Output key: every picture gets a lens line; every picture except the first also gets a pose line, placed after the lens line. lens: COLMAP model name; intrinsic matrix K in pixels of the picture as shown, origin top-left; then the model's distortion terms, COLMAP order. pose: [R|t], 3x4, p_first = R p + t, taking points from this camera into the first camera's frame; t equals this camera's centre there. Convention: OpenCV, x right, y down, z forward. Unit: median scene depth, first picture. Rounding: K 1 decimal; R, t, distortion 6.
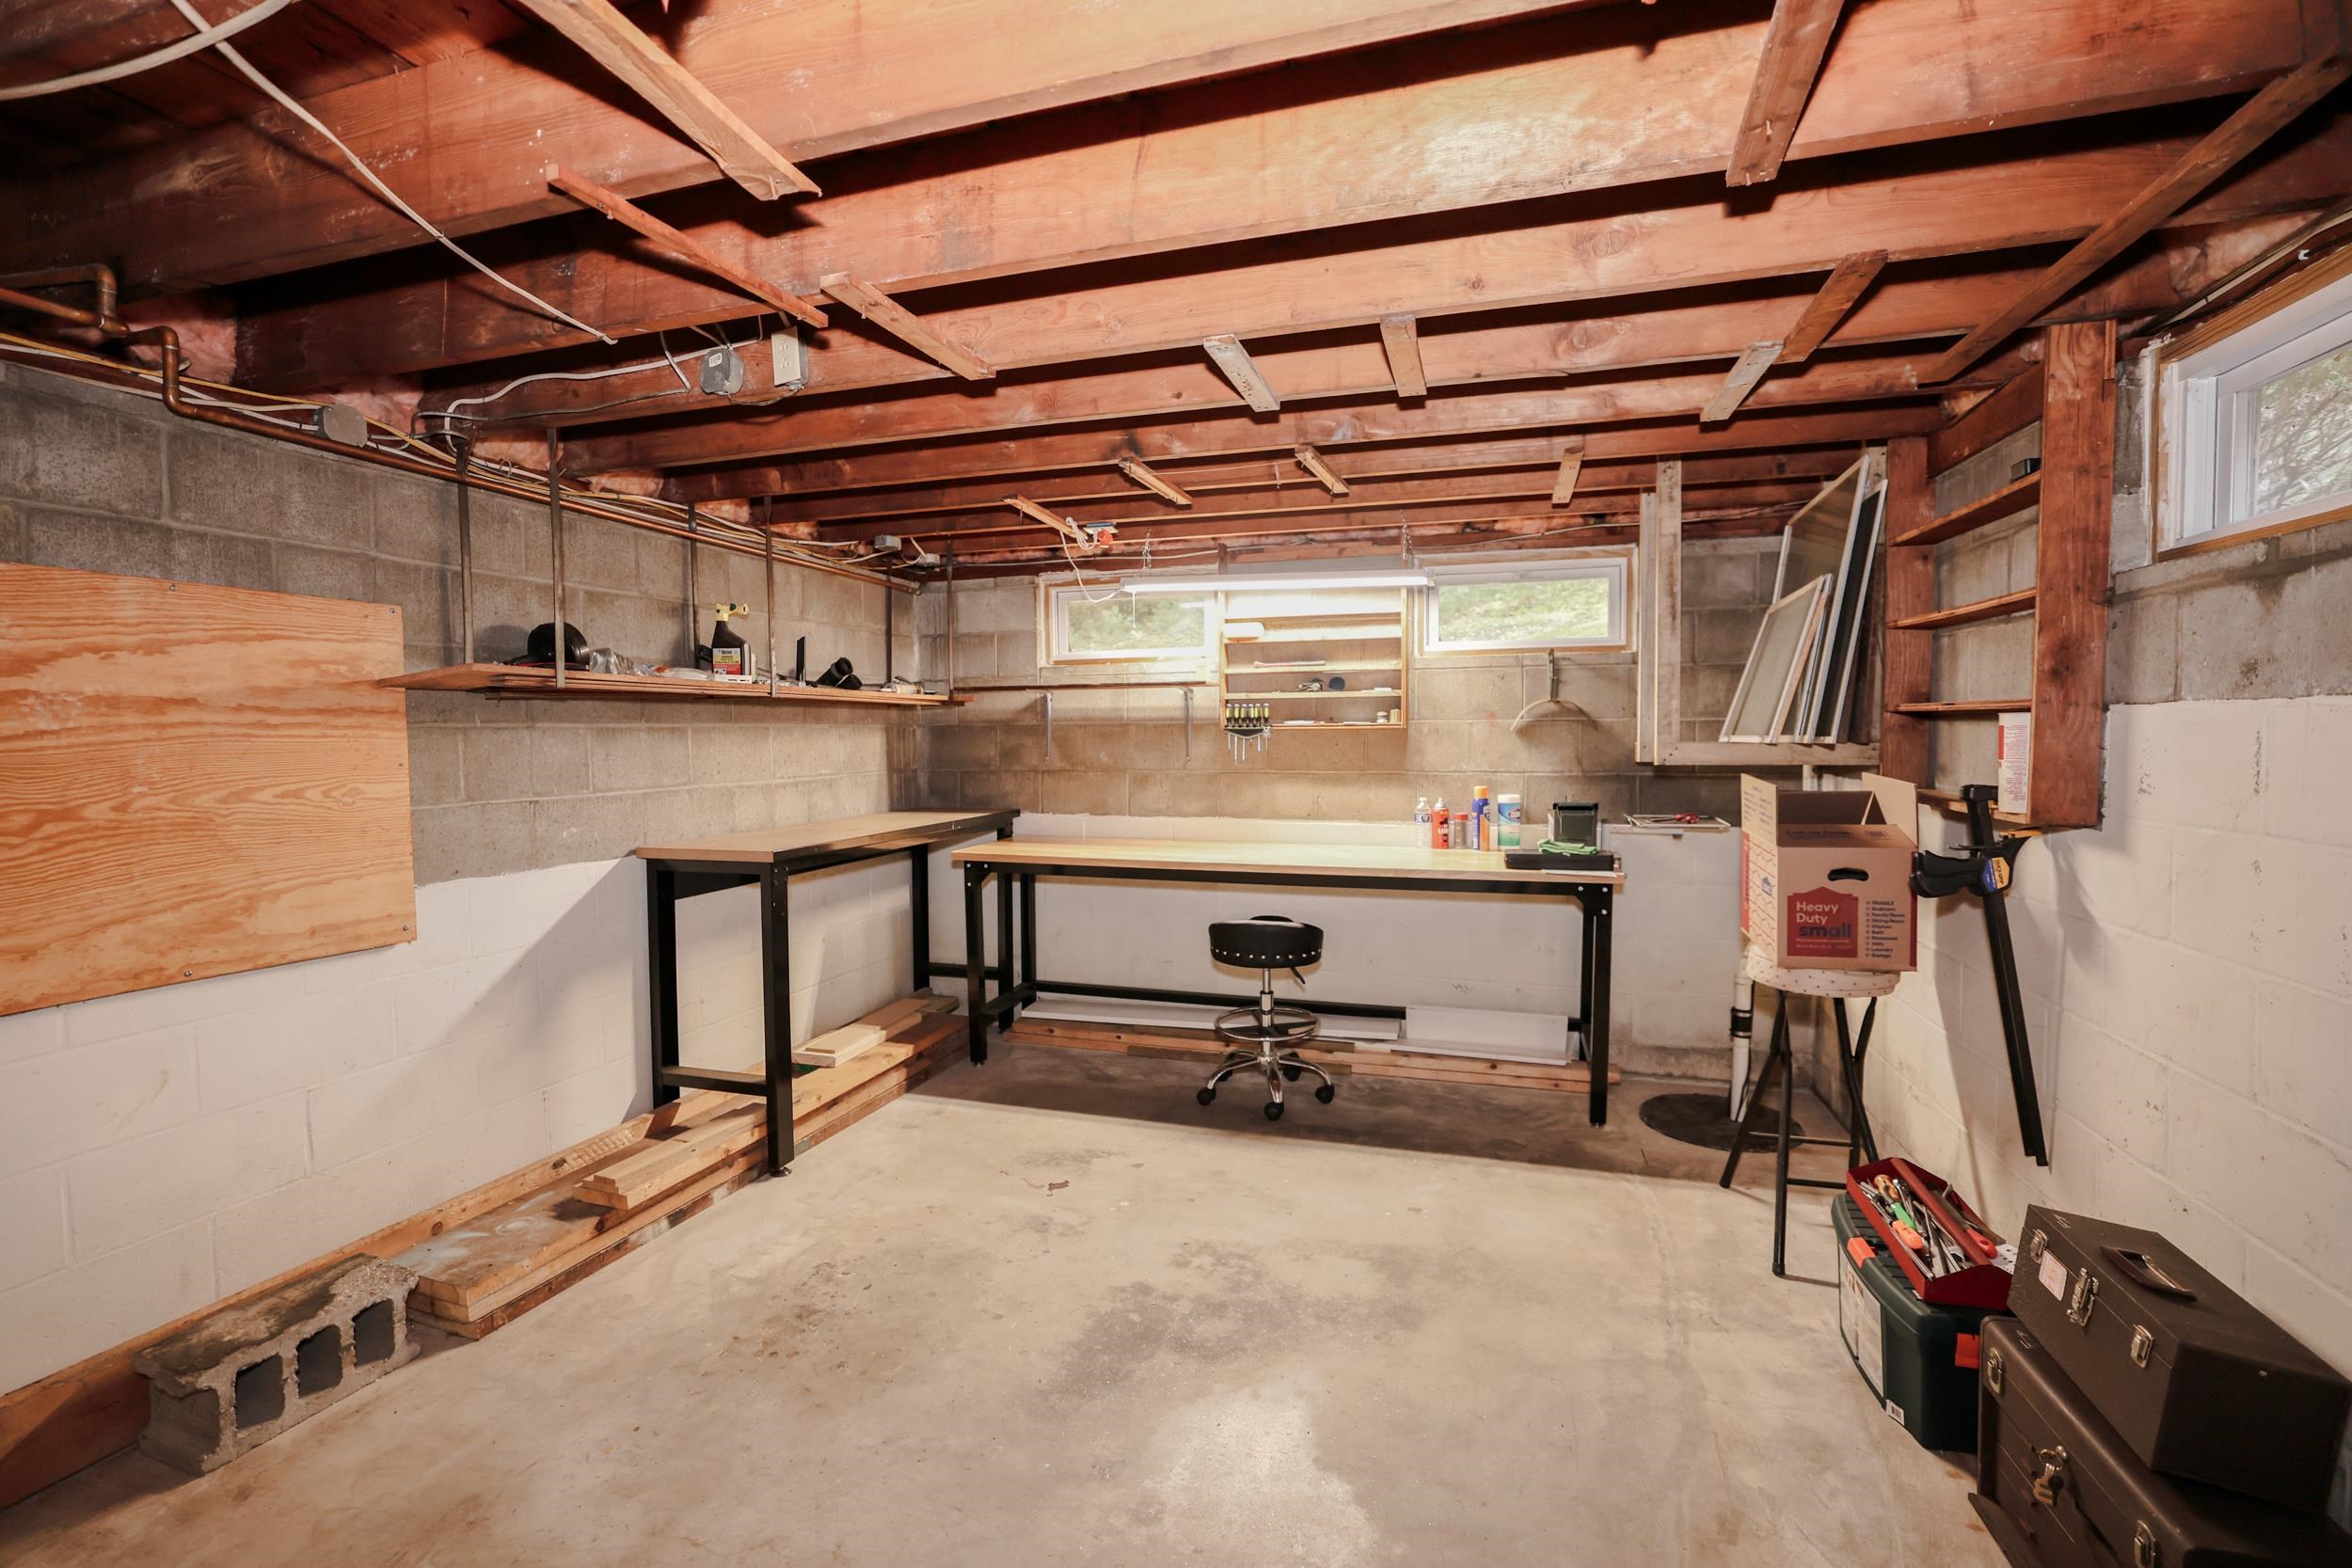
lens RADIAL K [[1032.0, 0, 1178.4], [0, 1032.0, 786.9], [0, 0, 1]] dist [-0.030930, 0.003297]
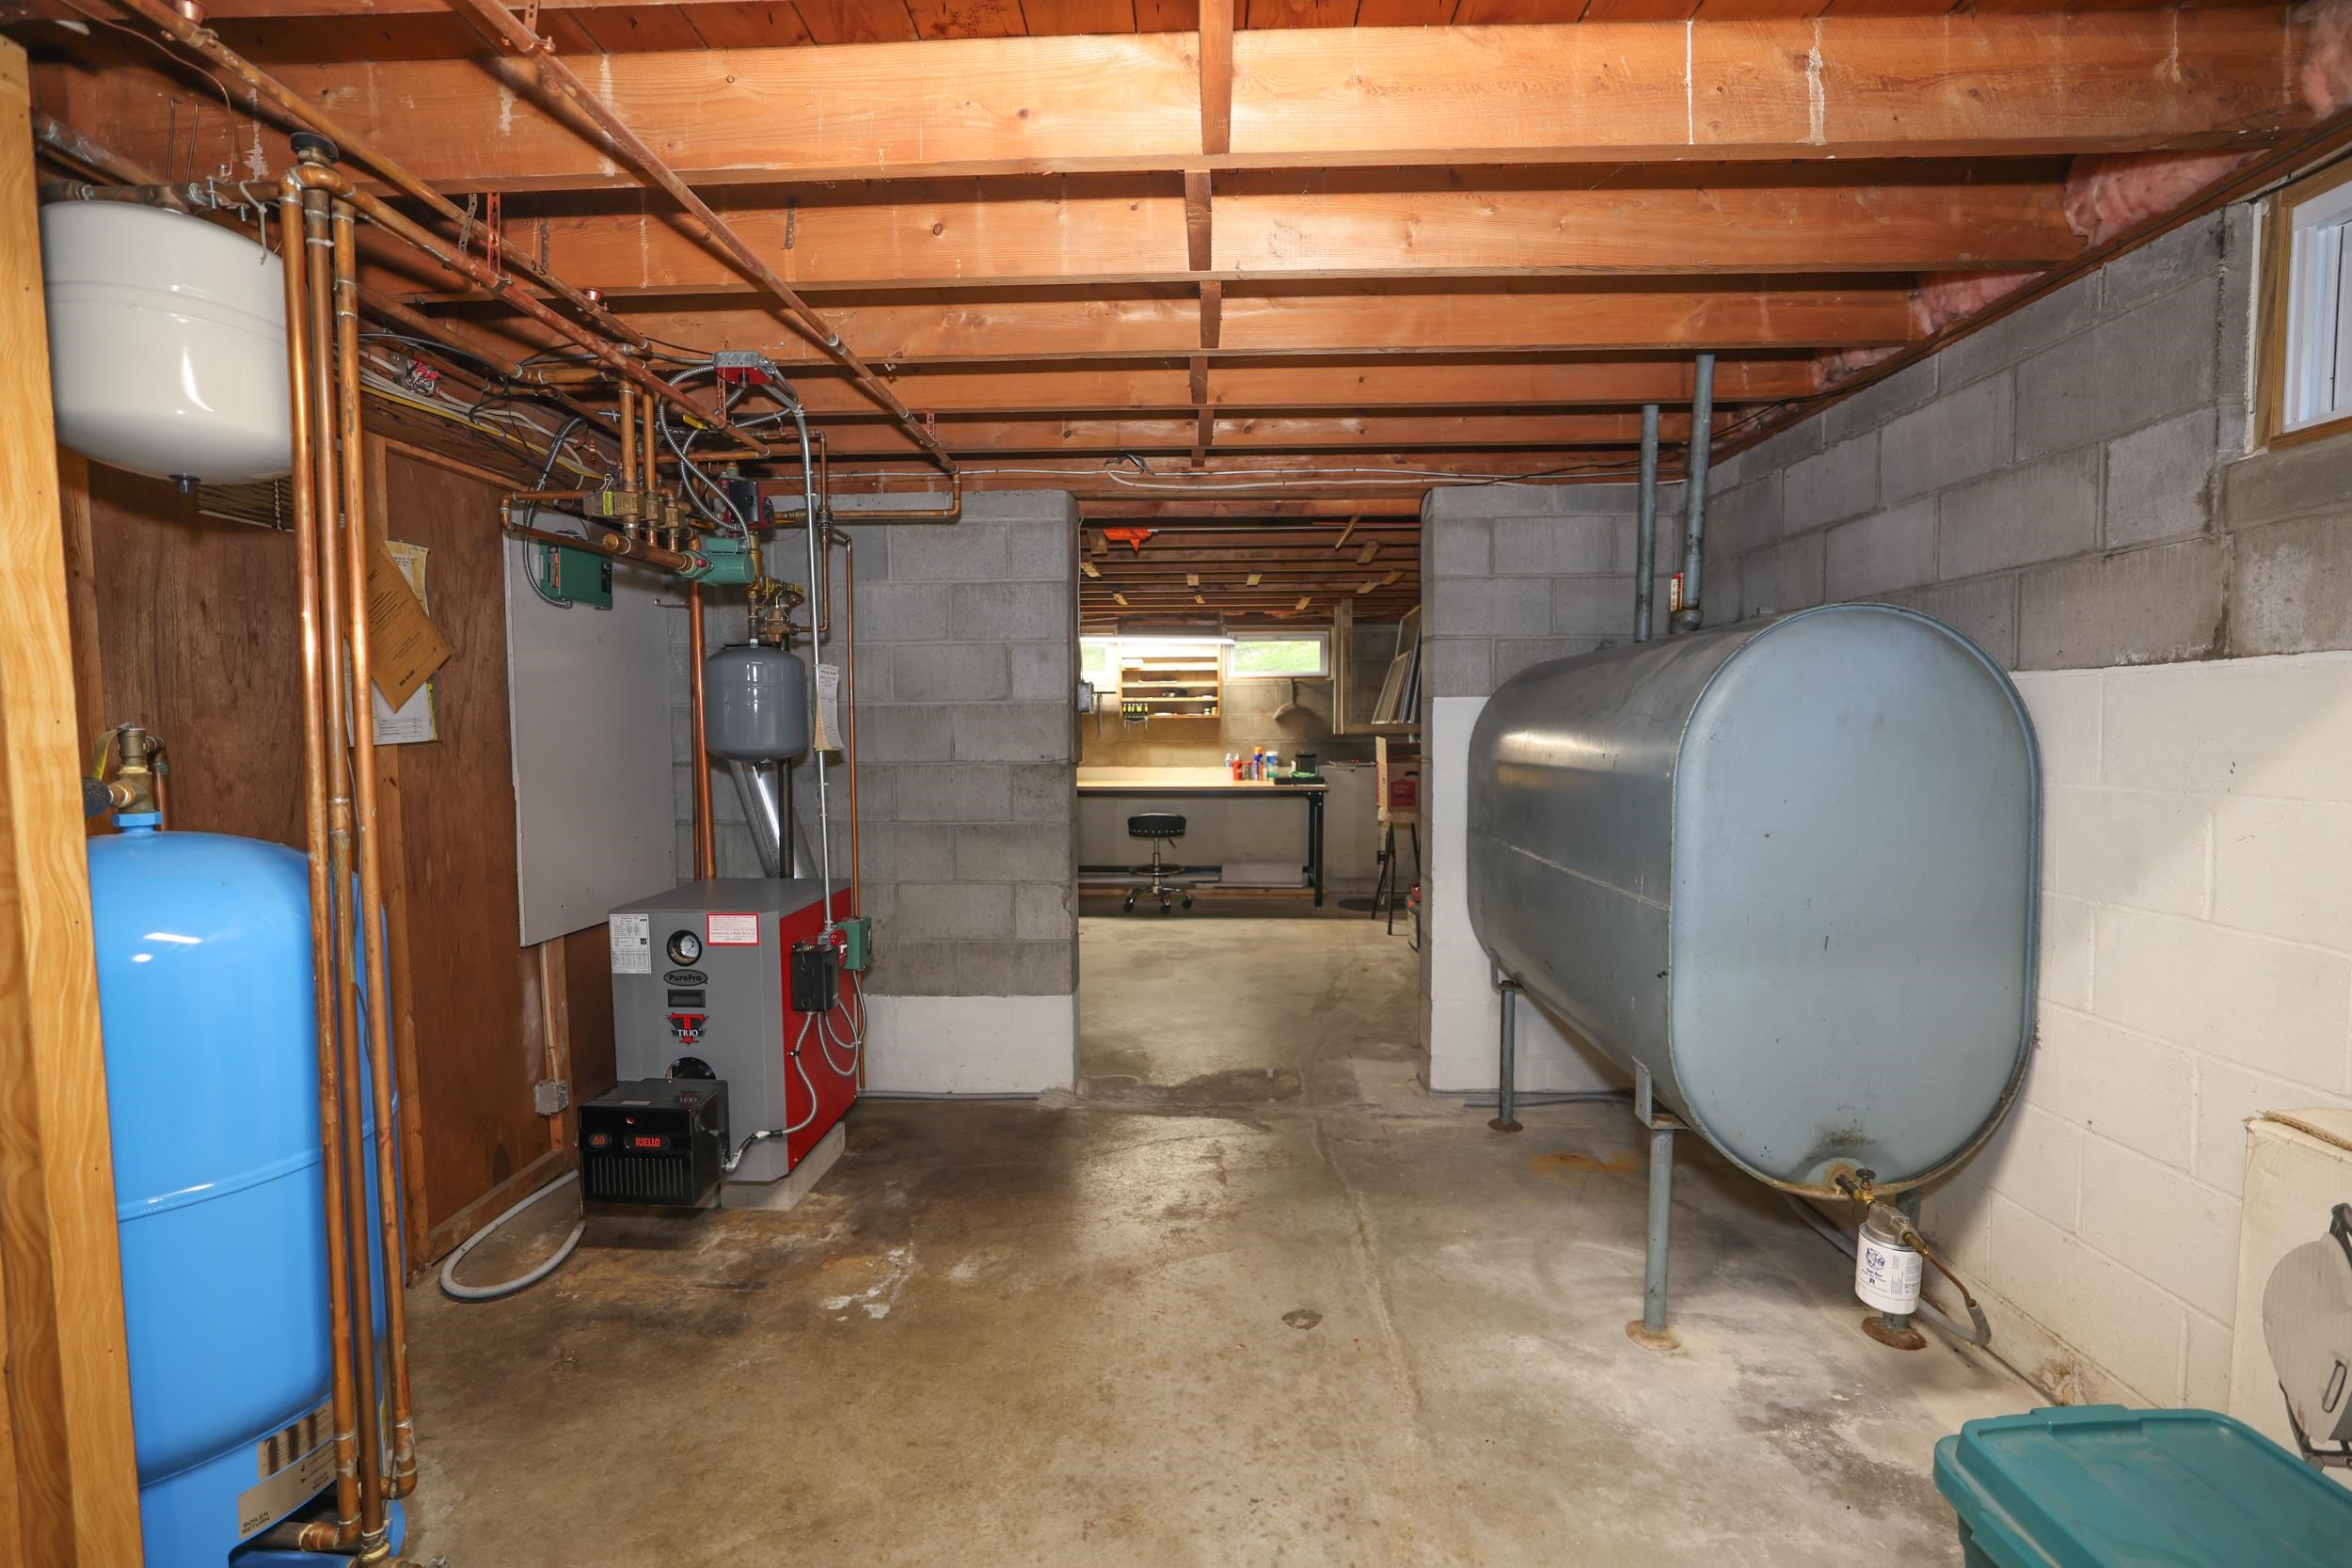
lens RADIAL K [[1032.0, 0, 1177.1], [0, 1032.0, 789.4], [0, 0, 1]] dist [-0.030930, 0.003297]
pose [[0.966539, -0.009891, 0.256328, -0.354746], [0.009923, 0.999950, 0.001167, 0.075043], [-0.256327, 0.001416, 0.966589, -0.842573]]
